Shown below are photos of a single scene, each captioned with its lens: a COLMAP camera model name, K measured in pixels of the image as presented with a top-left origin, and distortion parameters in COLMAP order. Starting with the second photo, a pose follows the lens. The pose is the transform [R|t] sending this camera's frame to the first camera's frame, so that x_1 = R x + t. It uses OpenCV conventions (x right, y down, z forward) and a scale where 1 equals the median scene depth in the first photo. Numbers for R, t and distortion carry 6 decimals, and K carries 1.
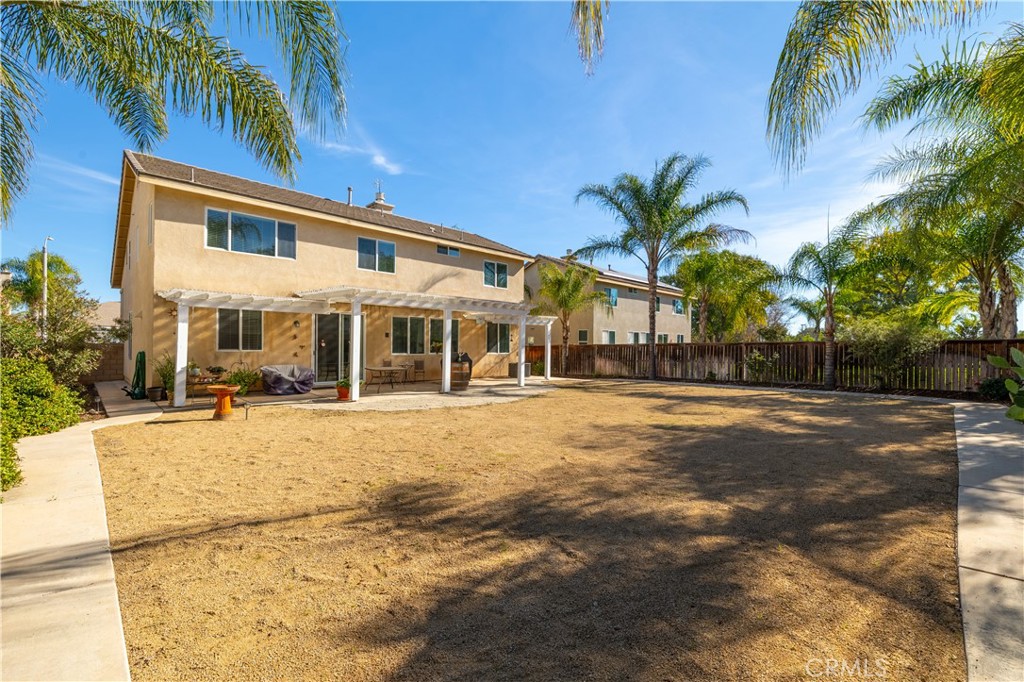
lens RADIAL K [[444.9, 0, 512.0], [0, 444.9, 341.0], [0, 0, 1]] dist [-0.001603, -0.000181]
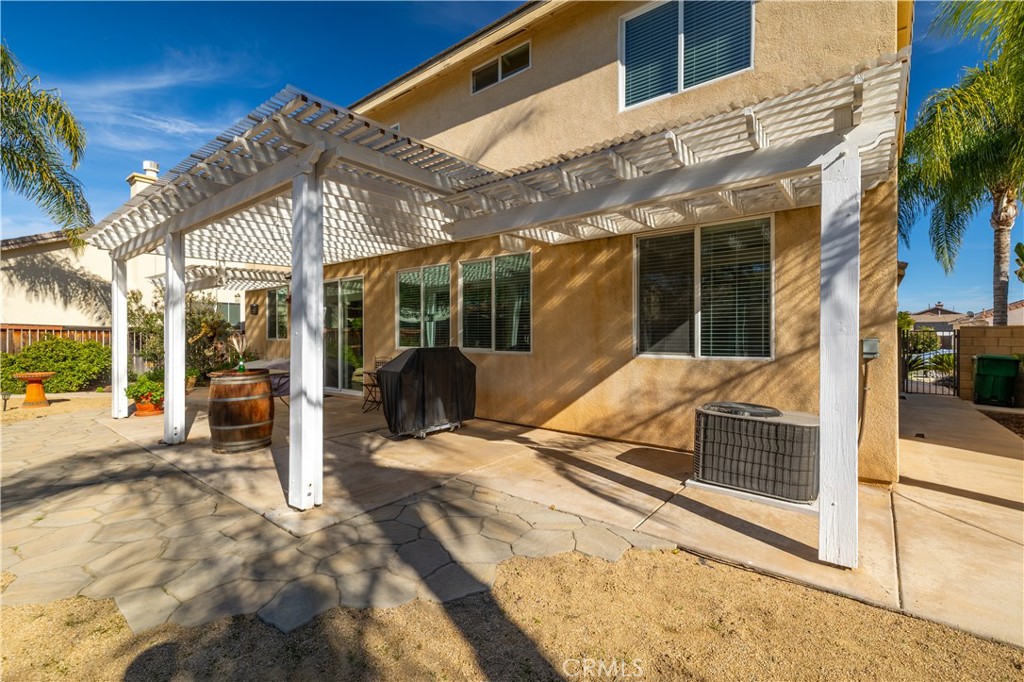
lens RADIAL K [[444.9, 0, 512.0], [0, 444.9, 341.0], [0, 0, 1]] dist [-0.001603, -0.000181]
pose [[0.132733, 0.002868, -0.991148, 0.230749], [0.010949, 0.999931, 0.004359, 0.020016], [0.991091, -0.011431, 0.132692, 1.013332]]
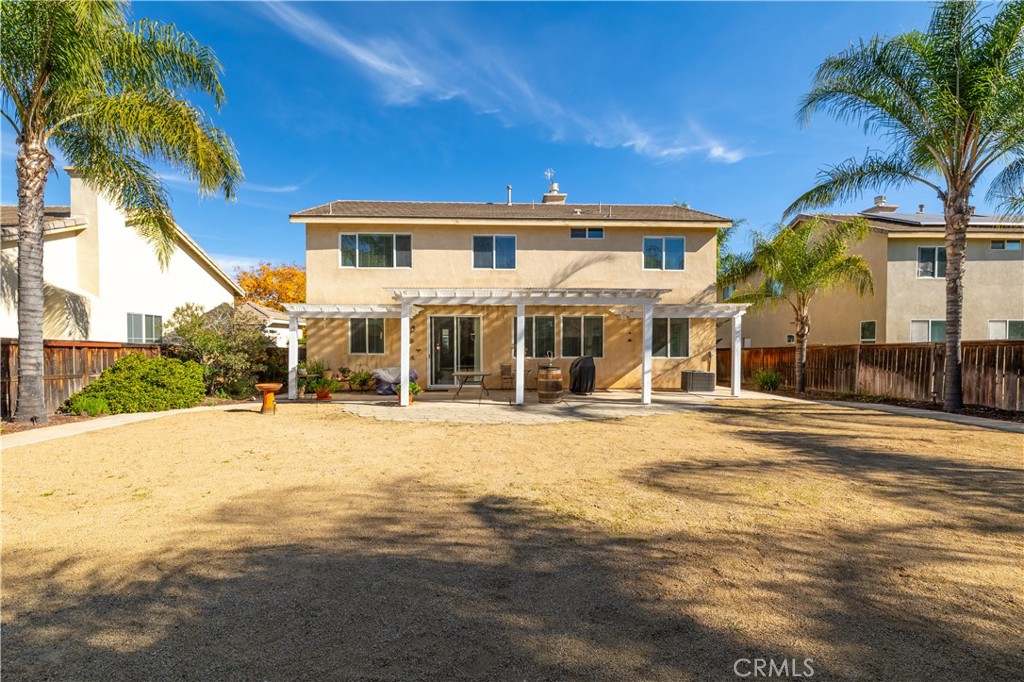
lens RADIAL K [[439.0, 0, 510.8], [0, 439.0, 349.2], [0, 0, 1]] dist [-0.000701, 0.000196]
pose [[0.738456, -0.005087, -0.674282, 0.318934], [0.014388, 0.999863, 0.008214, 0.004210], [0.674148, -0.015767, 0.738428, 0.316337]]
